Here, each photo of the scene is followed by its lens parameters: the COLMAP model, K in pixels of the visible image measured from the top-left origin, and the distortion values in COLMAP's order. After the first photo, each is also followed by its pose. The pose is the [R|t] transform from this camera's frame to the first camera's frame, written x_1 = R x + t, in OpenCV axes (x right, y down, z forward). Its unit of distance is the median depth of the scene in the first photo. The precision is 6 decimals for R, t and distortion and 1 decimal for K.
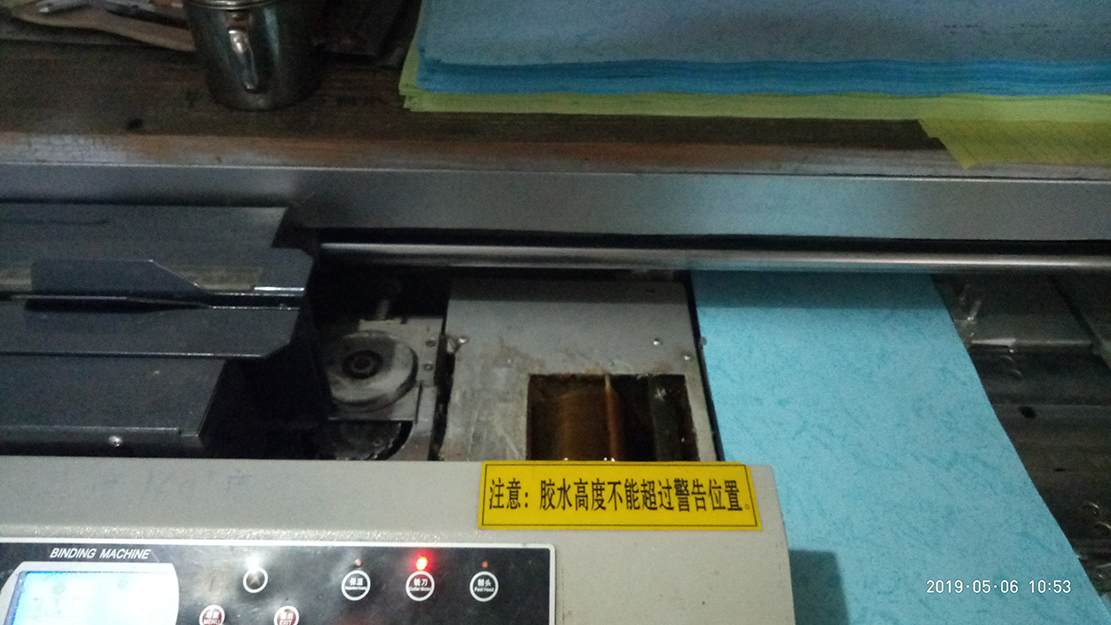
lens RADIAL K [[816.4, 0, 555.5], [0, 816.4, 312.5], [0, 0, 1]] dist [0.013739, -0.005109]
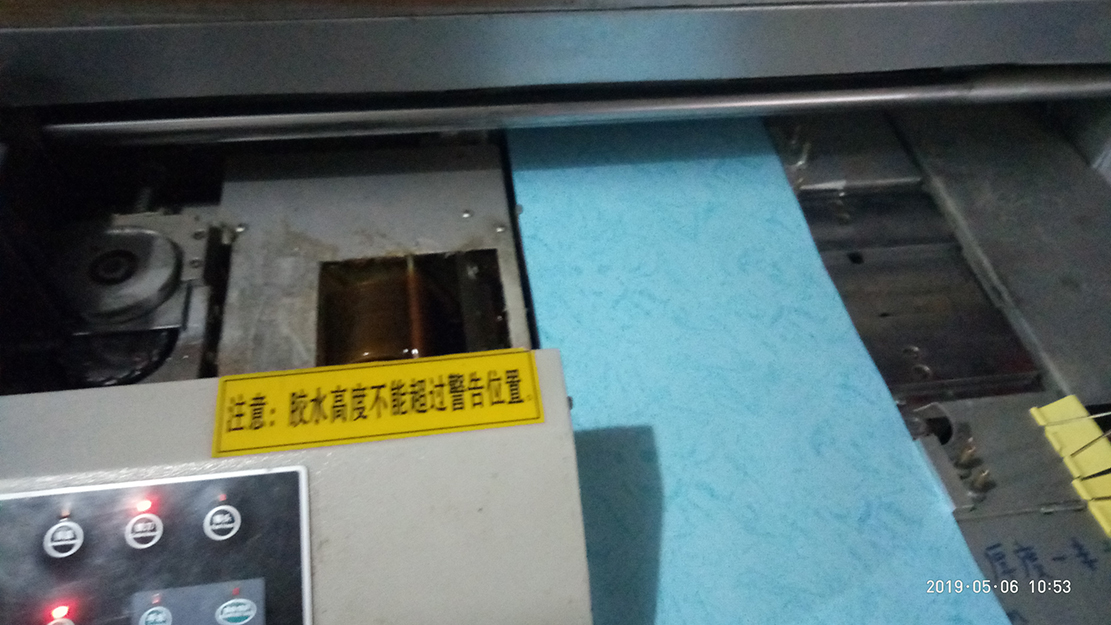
lens RADIAL K [[827.3, 0, 555.5], [0, 827.3, 312.5], [0, 0, 1]] dist [0.066781, -0.107525]
pose [[0.989323, -0.089995, 0.114636, 0.116463], [0.070072, 0.983413, 0.167297, -0.003457], [-0.127790, -0.157478, 0.979219, 0.083149]]
